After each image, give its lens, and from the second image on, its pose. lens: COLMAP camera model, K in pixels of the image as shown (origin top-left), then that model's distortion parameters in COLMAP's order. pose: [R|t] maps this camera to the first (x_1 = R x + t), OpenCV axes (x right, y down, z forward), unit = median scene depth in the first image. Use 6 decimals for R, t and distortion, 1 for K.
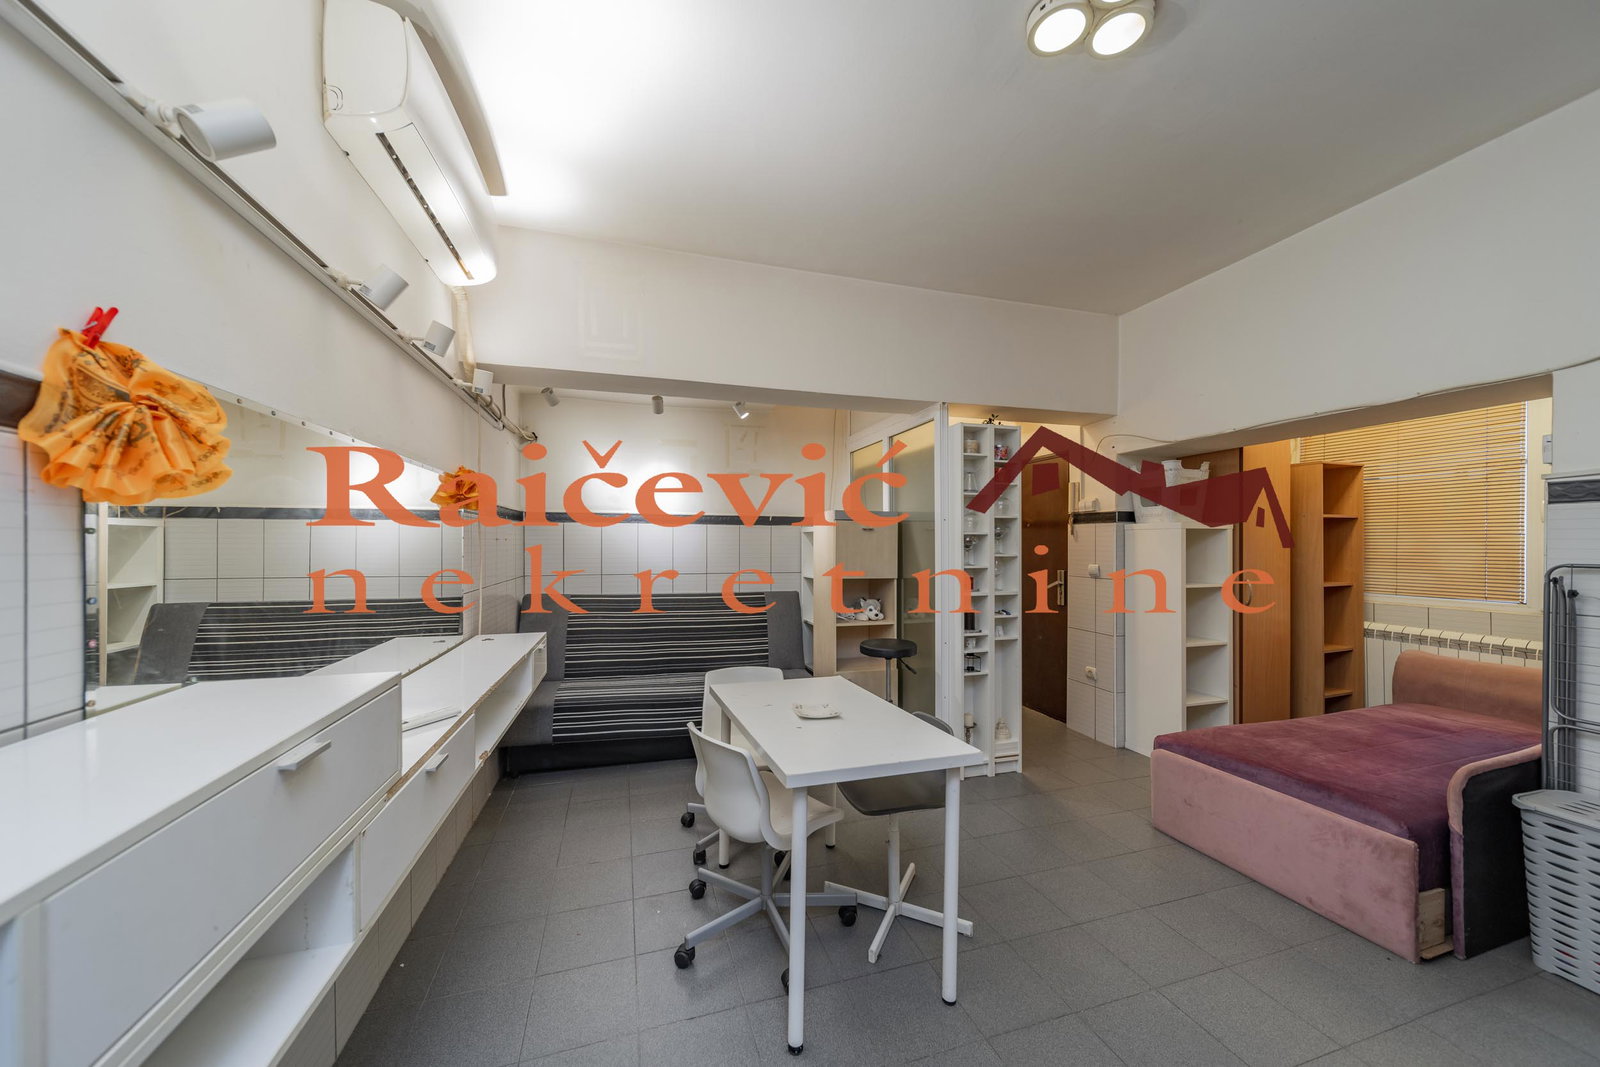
lens RADIAL K [[554.9, 0, 794.7], [0, 554.9, 543.1], [0, 0, 1]] dist [0.002114, -0.000141]
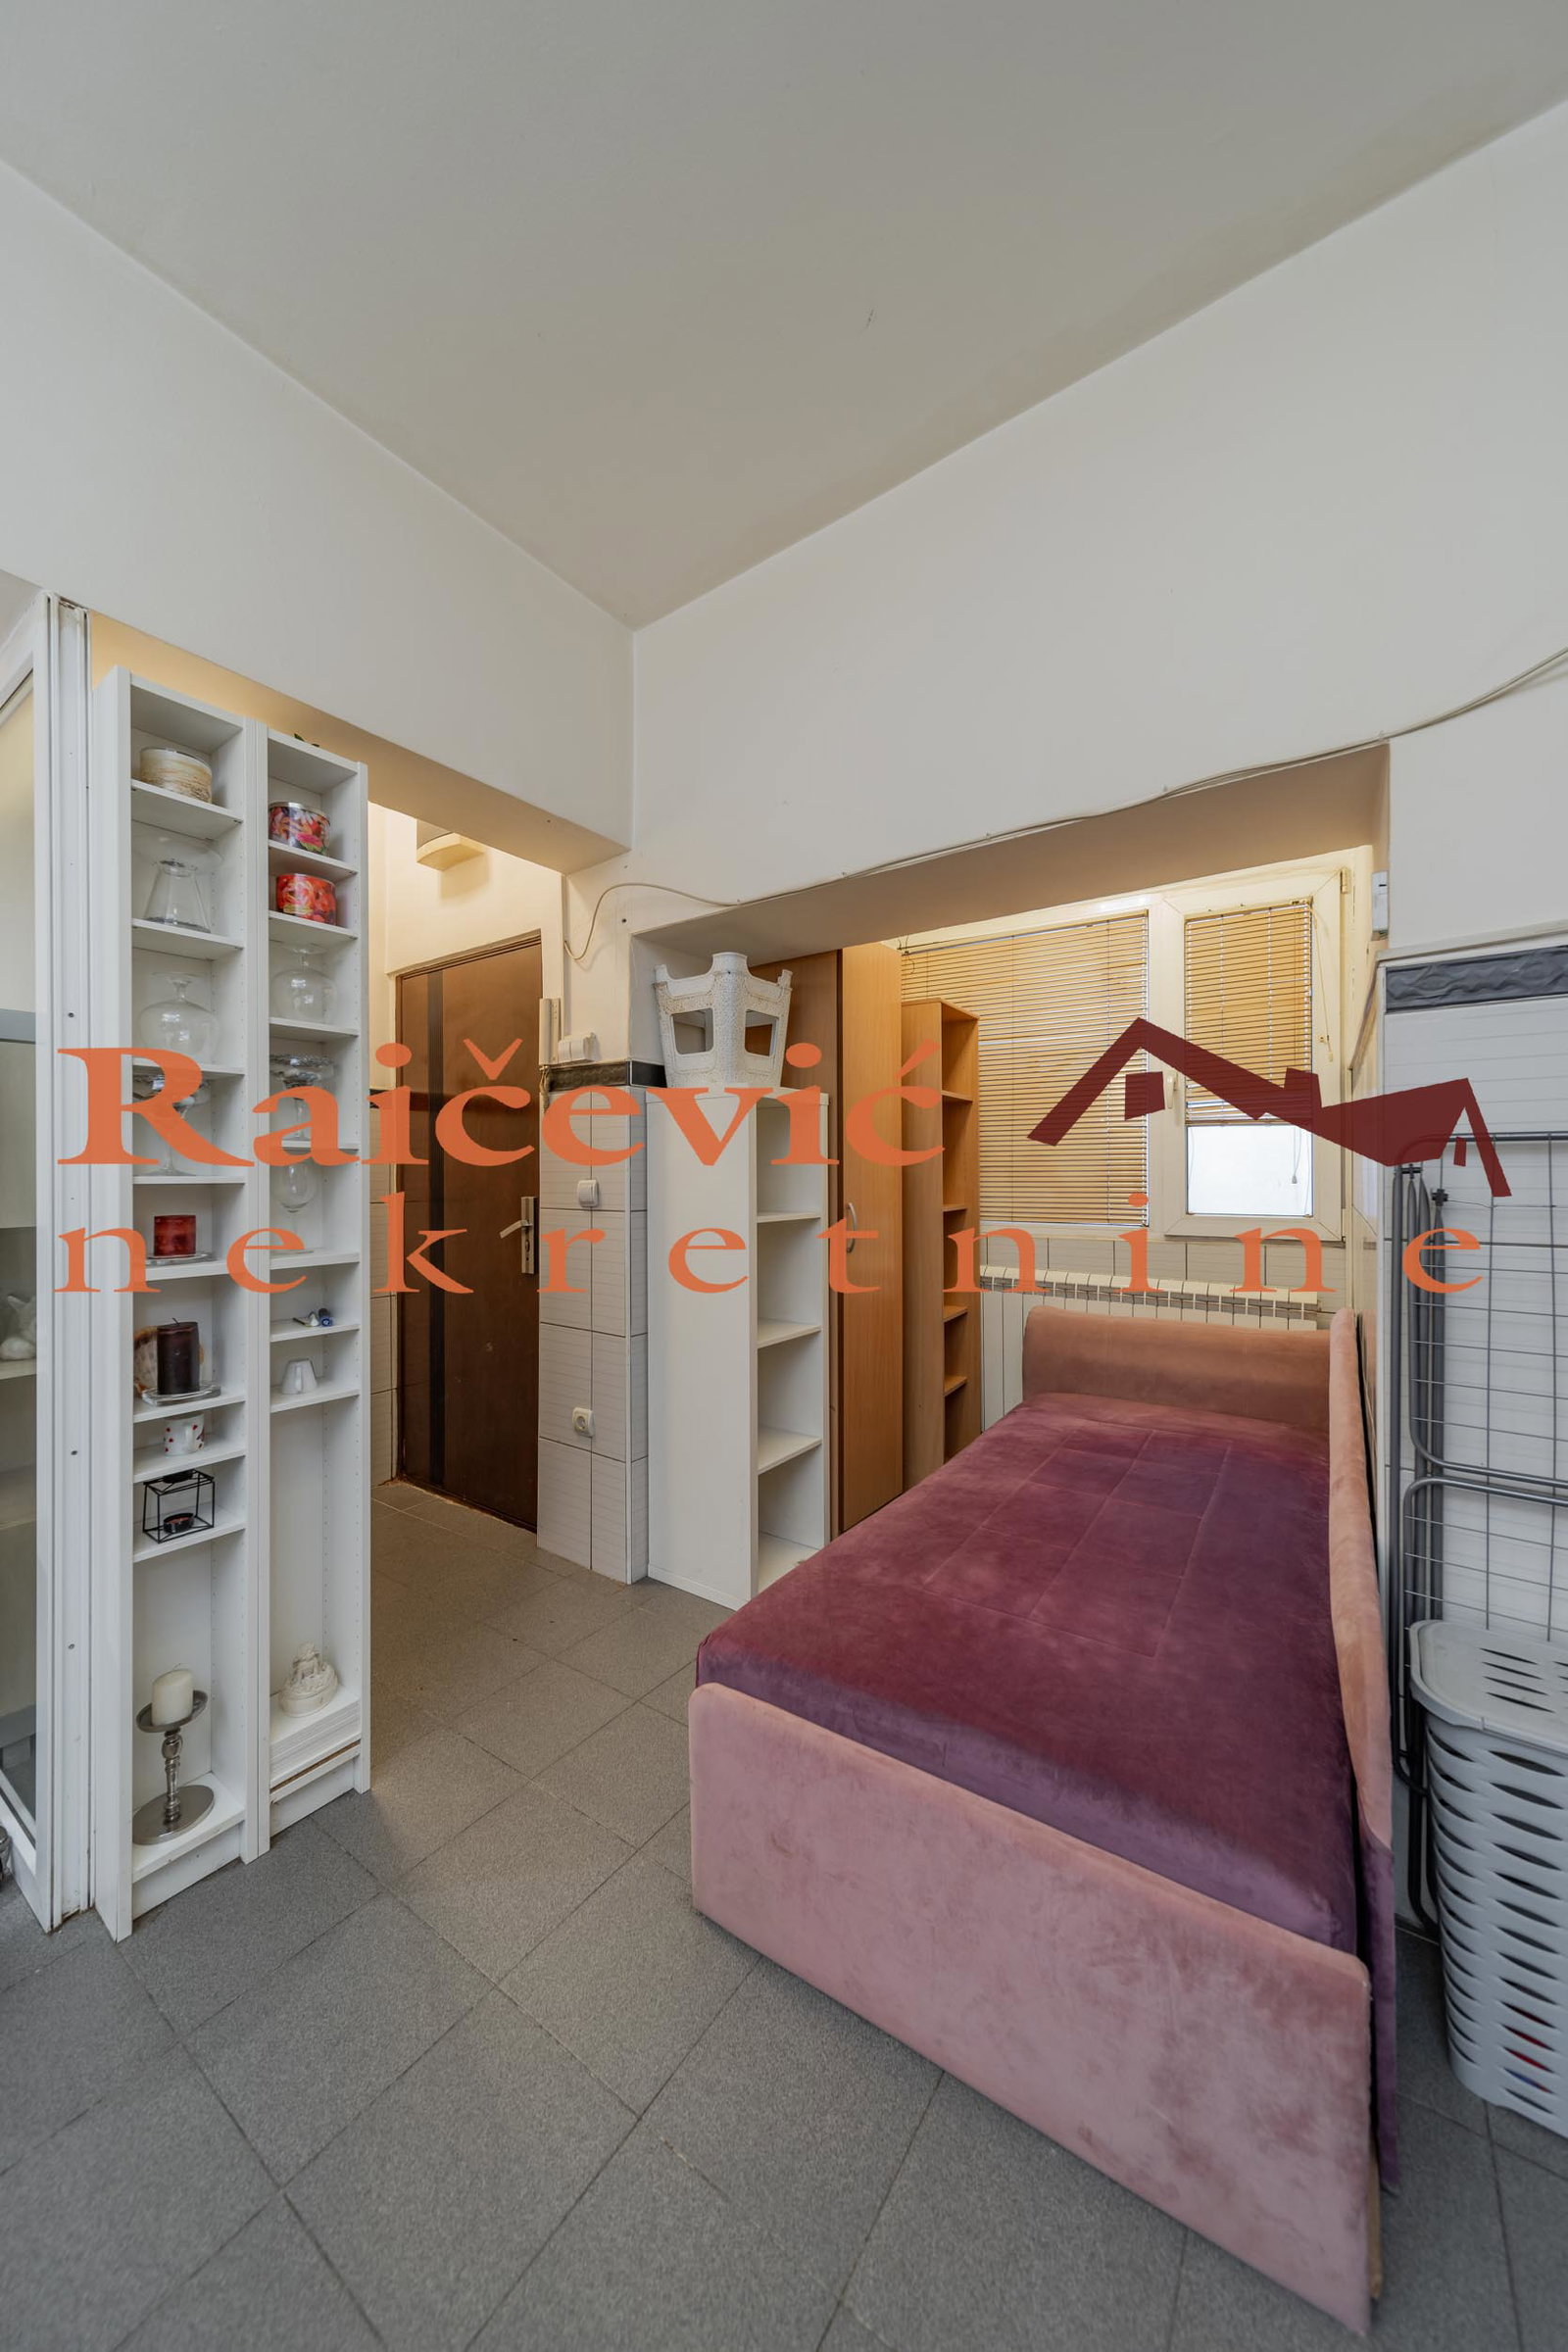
lens RADIAL K [[857.0, 0, 781.5], [0, 857.0, 1171.1], [0, 0, 1]] dist [0.009074, -0.001700]
pose [[0.787112, -0.003347, 0.616801, 0.284969], [0.002926, 0.999994, 0.001692, 0.037029], [-0.616803, 0.000472, 0.787117, 0.433531]]
